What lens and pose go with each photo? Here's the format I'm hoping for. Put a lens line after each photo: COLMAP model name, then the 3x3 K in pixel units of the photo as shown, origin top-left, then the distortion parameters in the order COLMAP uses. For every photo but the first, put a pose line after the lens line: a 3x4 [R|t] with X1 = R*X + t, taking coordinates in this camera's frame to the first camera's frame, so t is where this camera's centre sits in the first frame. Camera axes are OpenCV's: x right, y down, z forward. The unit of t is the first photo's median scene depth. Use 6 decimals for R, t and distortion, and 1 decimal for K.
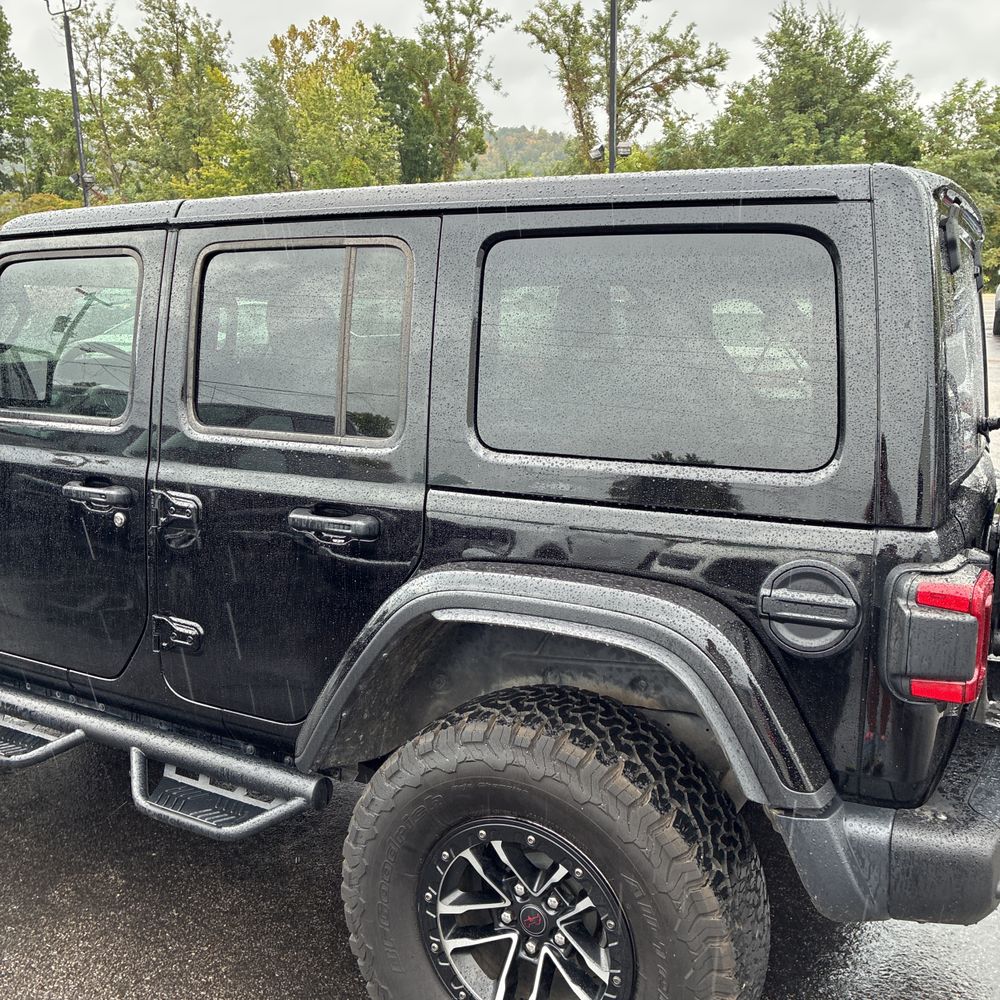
lens RADIAL K [[1014.0, 0, 509.5], [0, 1014.0, 501.3], [0, 0, 1]] dist [0.026787, 0.006322]
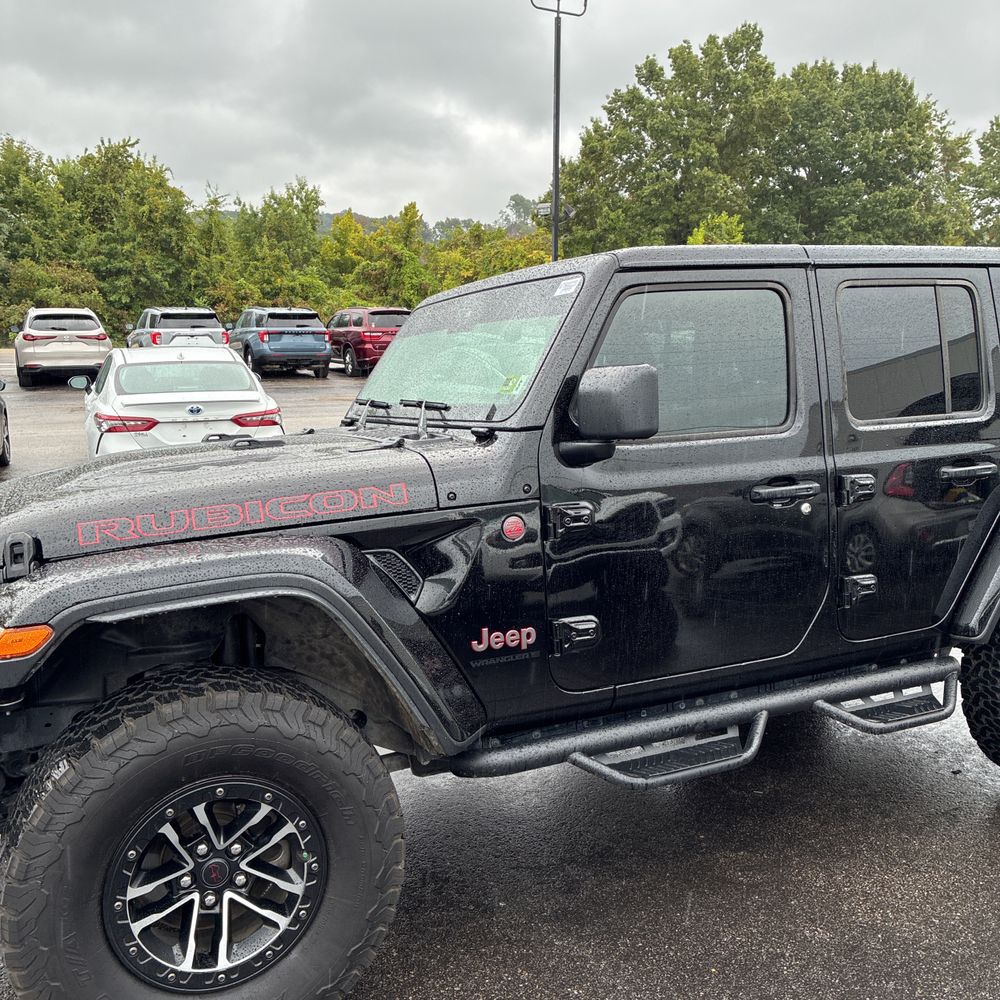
lens RADIAL K [[1008.4, 0, 494.2], [0, 1008.4, 497.6], [0, 0, 1]] dist [0.018356, 0.021483]
pose [[0.588027, -0.136578, 0.797227, -1.466487], [0.181093, 0.982850, 0.034806, -0.096765], [-0.788308, 0.123906, 0.602675, 0.550773]]
